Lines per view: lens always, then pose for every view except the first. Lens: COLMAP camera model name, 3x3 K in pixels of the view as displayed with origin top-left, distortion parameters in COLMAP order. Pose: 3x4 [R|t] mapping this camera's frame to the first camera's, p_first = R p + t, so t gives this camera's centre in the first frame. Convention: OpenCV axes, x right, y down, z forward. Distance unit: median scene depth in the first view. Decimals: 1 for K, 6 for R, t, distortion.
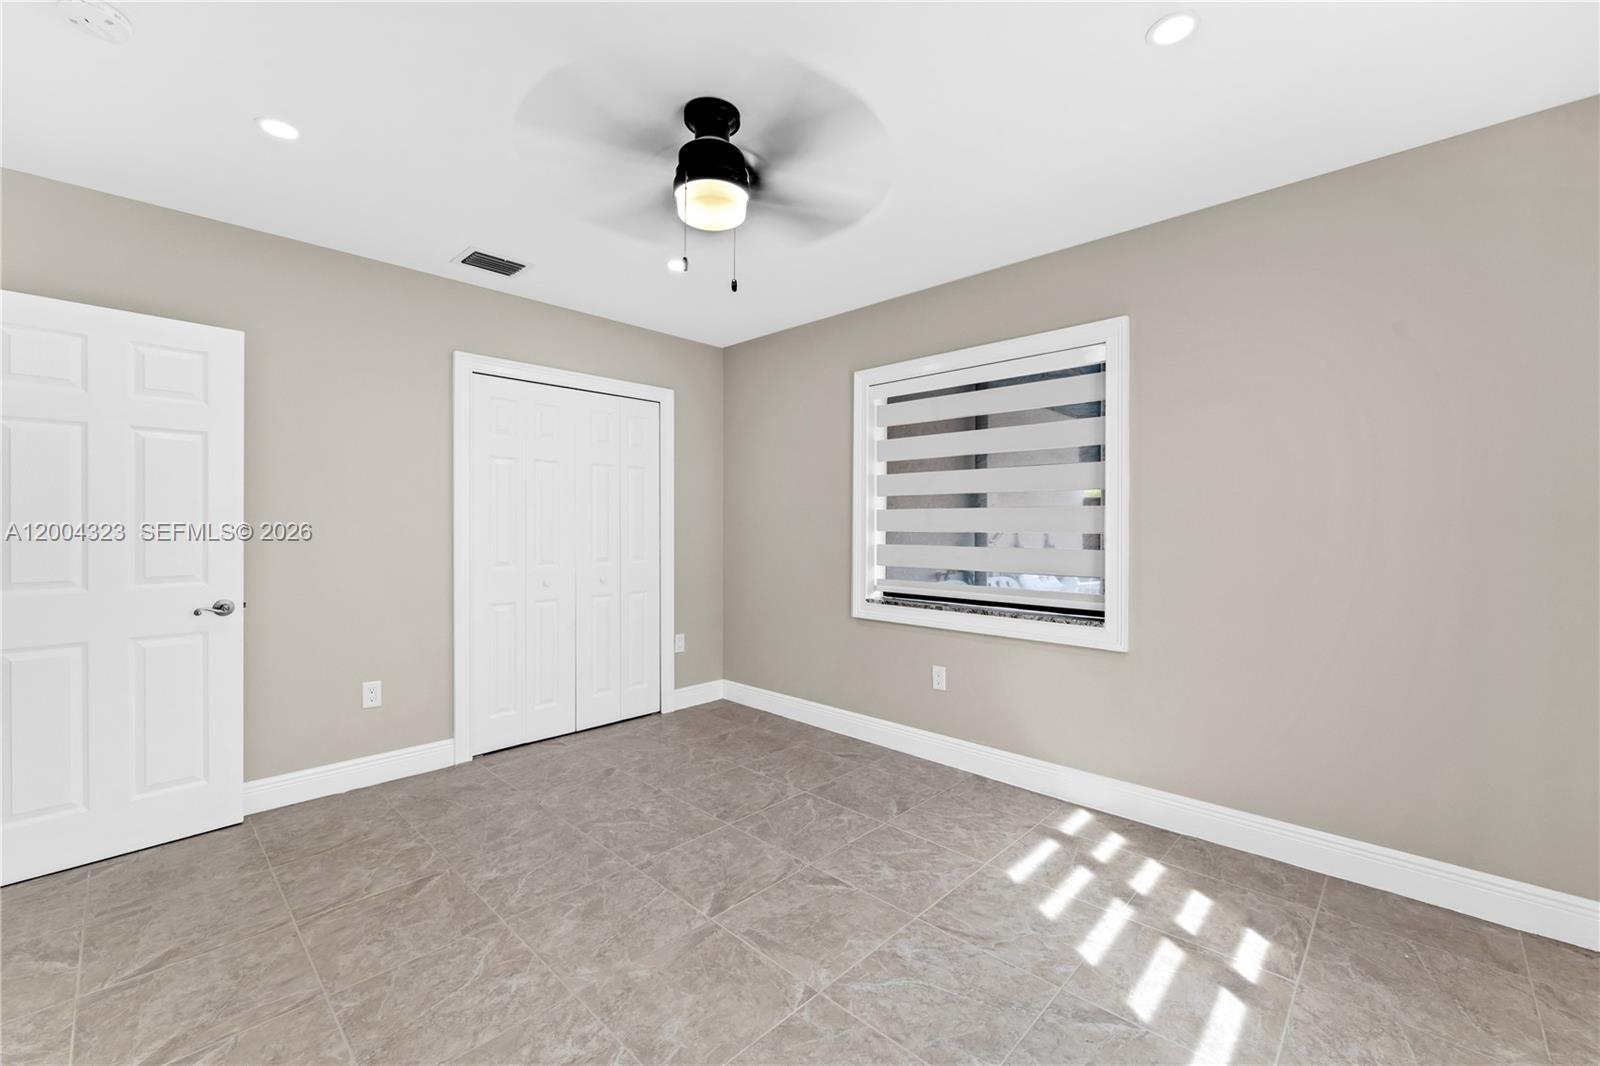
lens RADIAL K [[656.3, 0, 807.3], [0, 656.3, 526.5], [0, 0, 1]] dist [-0.005913, 0.000861]
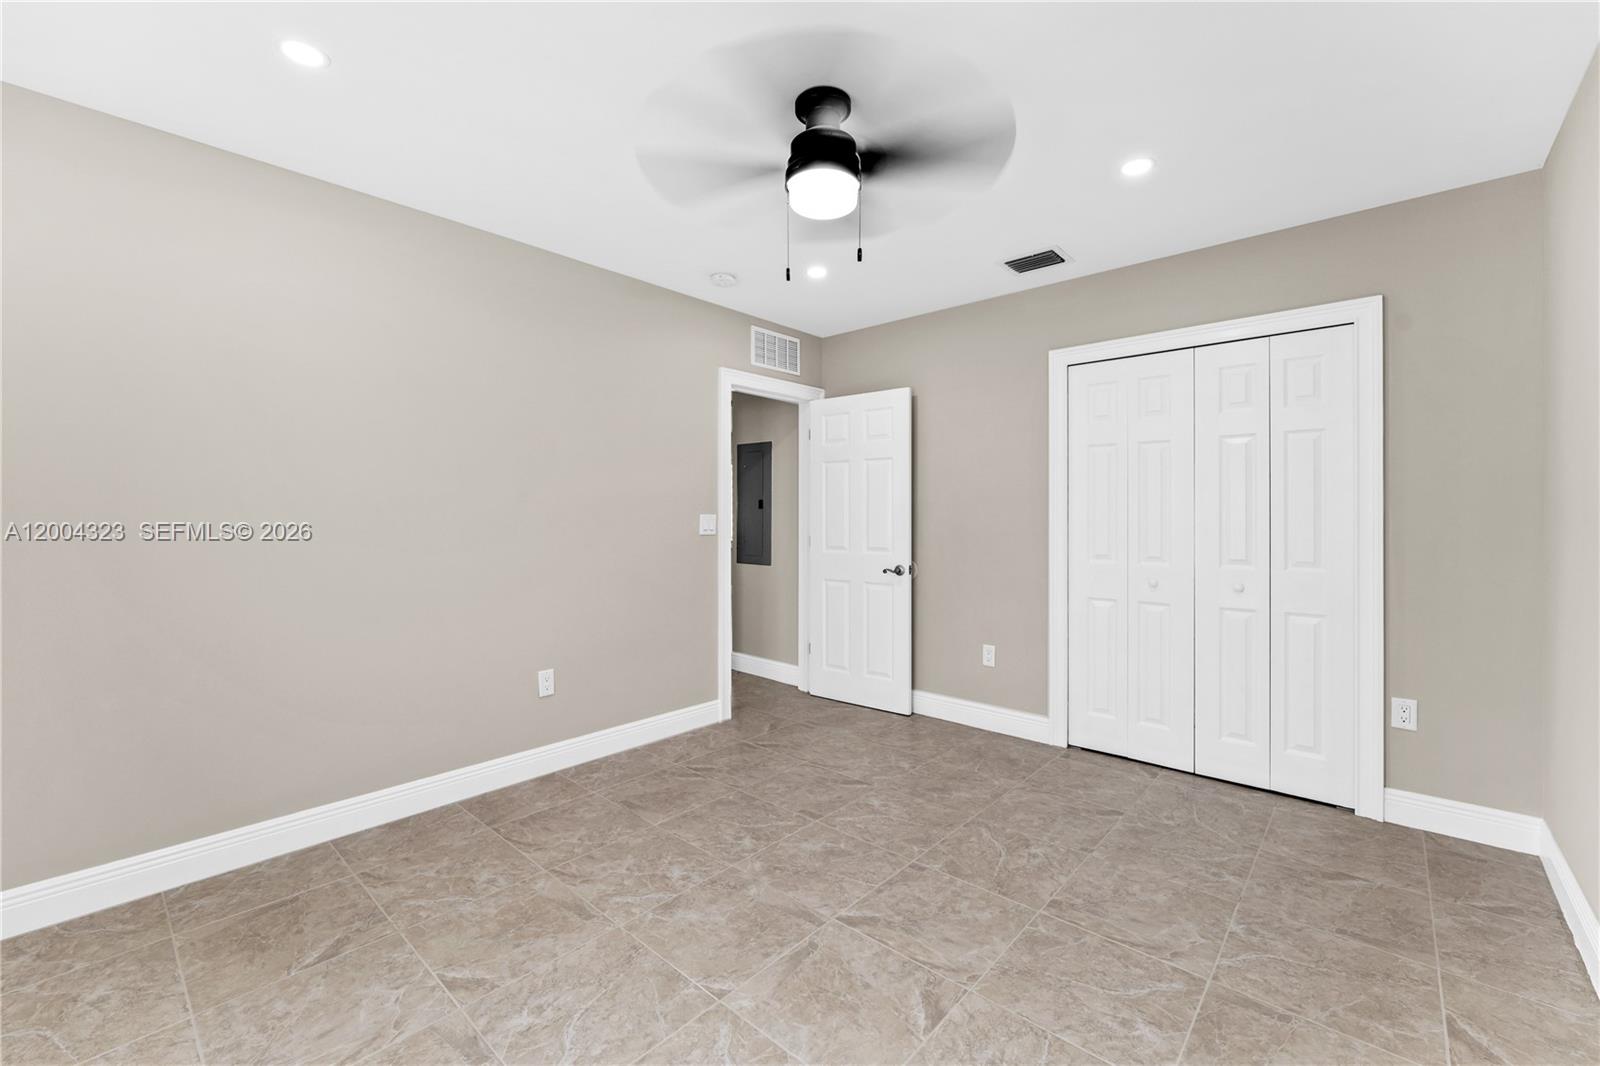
lens RADIAL K [[656.3, 0, 781.9], [0, 656.3, 507.8], [0, 0, 1]] dist [-0.005913, 0.000861]
pose [[0.012344, -0.014389, -0.999820, 0.639986], [-0.002119, 0.999894, -0.014416, 0.001010], [0.999922, 0.002297, 0.012312, 0.696472]]
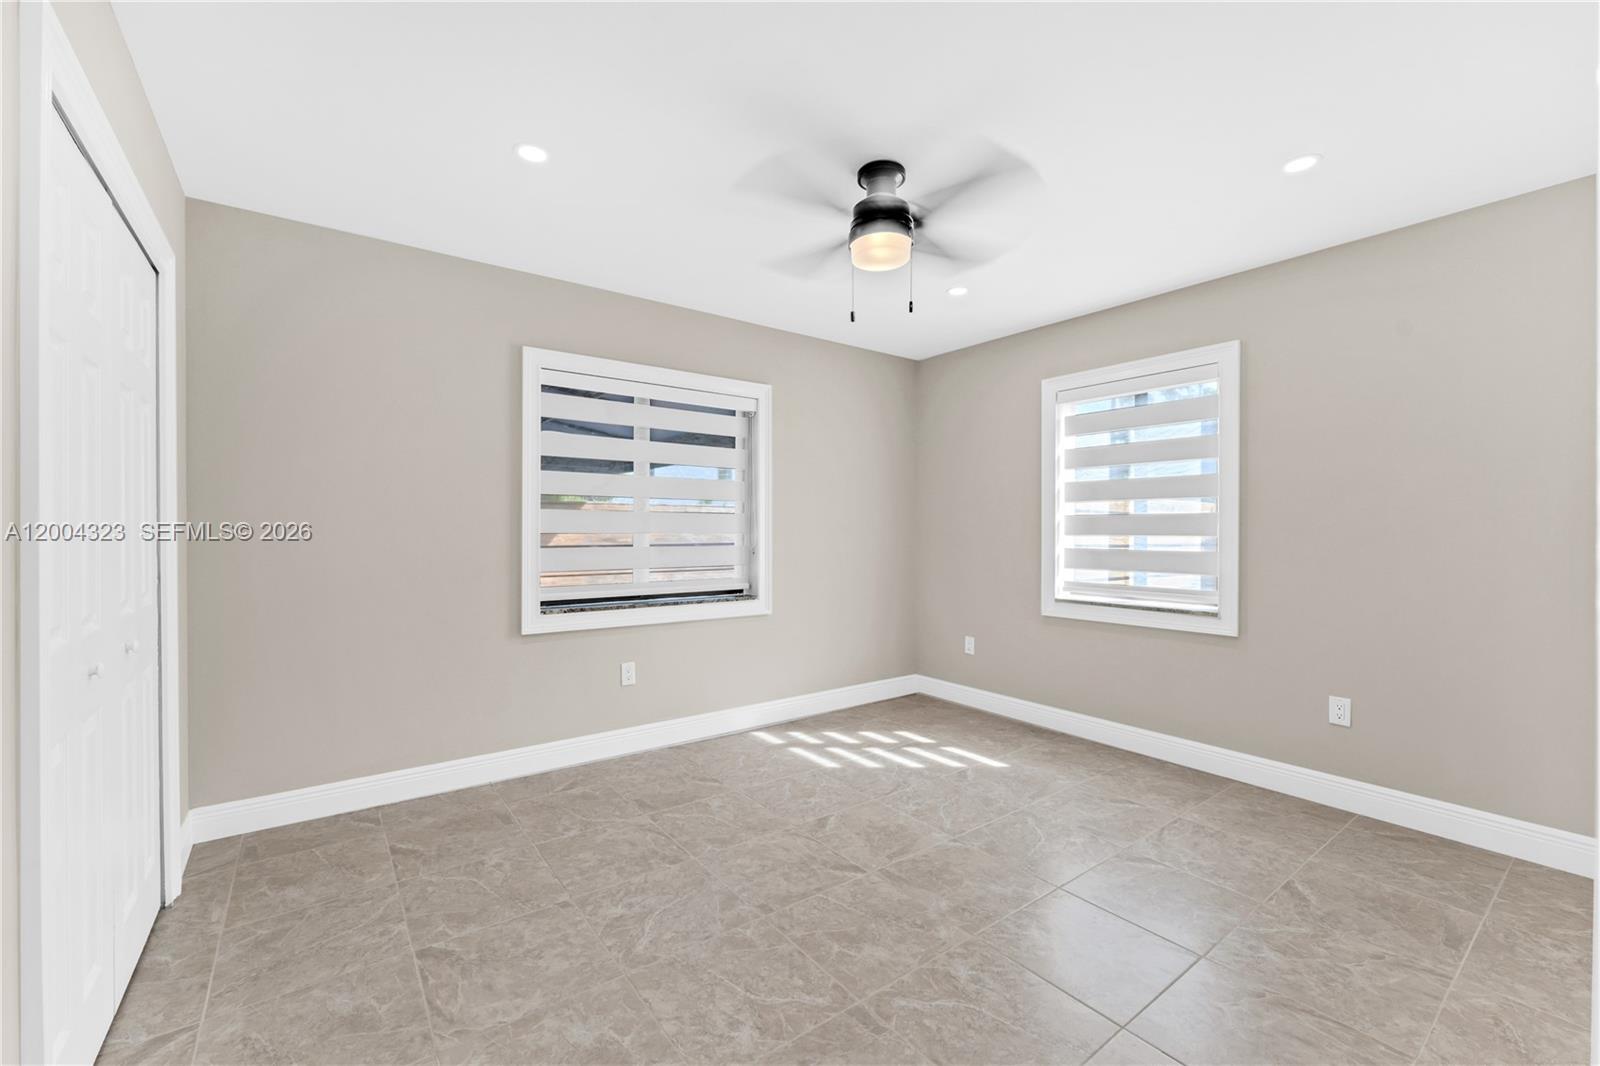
lens RADIAL K [[656.3, 0, 791.2], [0, 656.3, 537.5], [0, 0, 1]] dist [-0.005913, 0.000861]
pose [[0.170517, -0.013029, 0.985269, -0.986396], [-0.001132, 0.999909, 0.013419, -0.000549], [-0.985354, -0.003403, 0.170487, 0.720643]]
